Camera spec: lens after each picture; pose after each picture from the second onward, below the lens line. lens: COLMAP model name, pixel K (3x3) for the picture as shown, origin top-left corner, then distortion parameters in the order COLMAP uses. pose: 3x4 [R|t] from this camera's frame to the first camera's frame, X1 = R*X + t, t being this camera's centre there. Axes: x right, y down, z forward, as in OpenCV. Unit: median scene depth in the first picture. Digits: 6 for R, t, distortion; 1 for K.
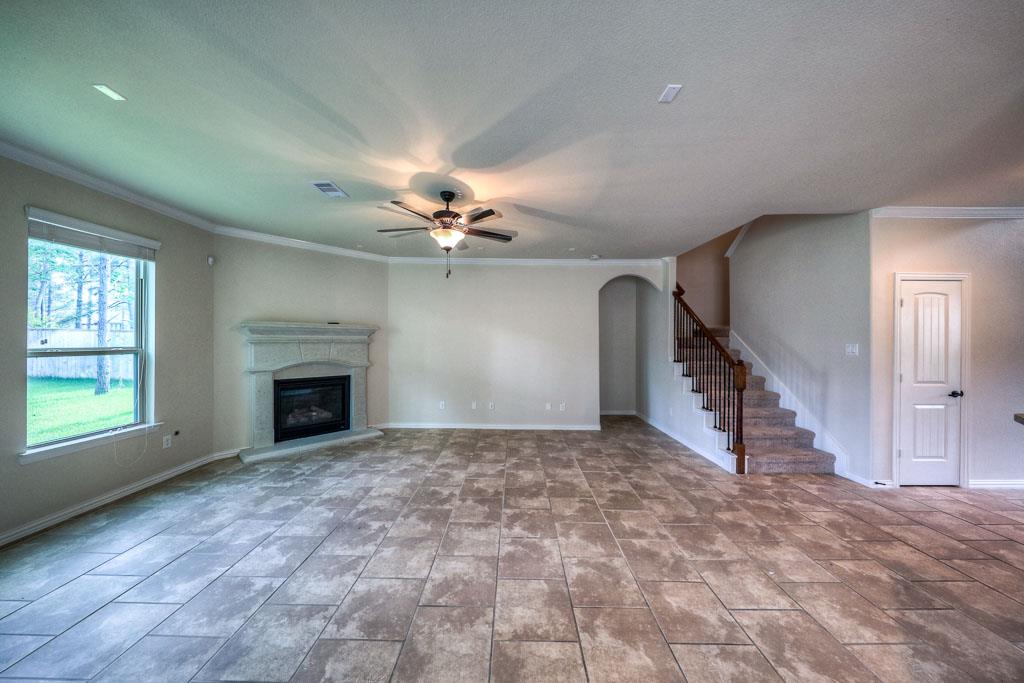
lens RADIAL K [[335.8, 0, 512.5], [0, 335.8, 340.2], [0, 0, 1]] dist [-0.000262, -0.001930]
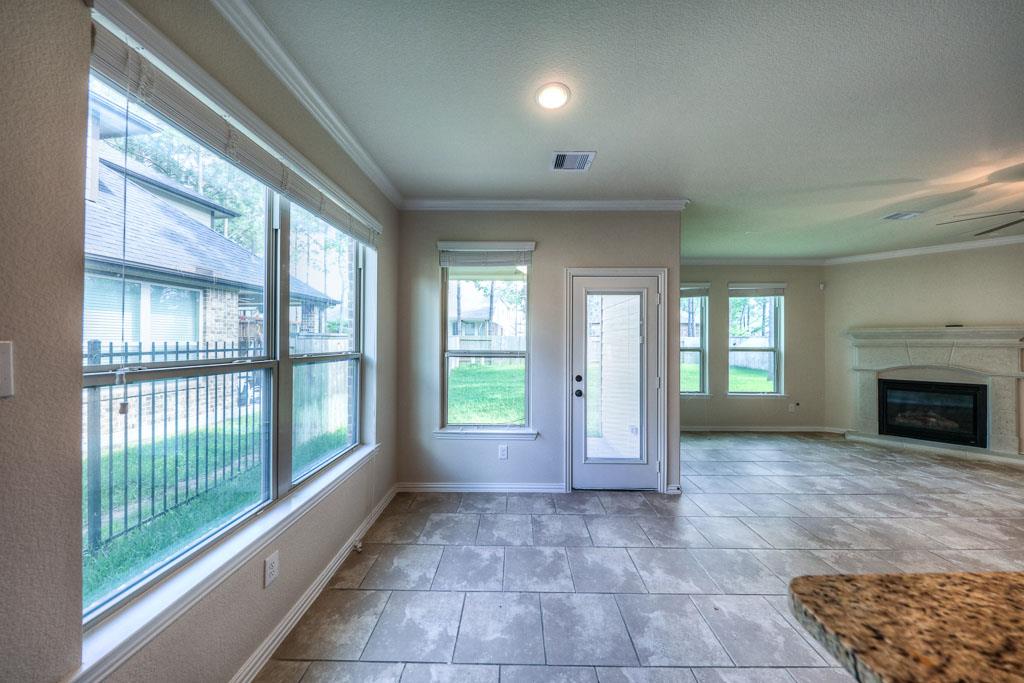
lens RADIAL K [[324.2, 0, 511.5], [0, 324.2, 339.7], [0, 0, 1]] dist [-0.005377, -0.001019]
pose [[-0.010582, -0.010818, -0.999885, 0.477175], [-0.004174, 0.999933, -0.010774, 0.003087], [0.999935, 0.004059, -0.010626, -0.287493]]
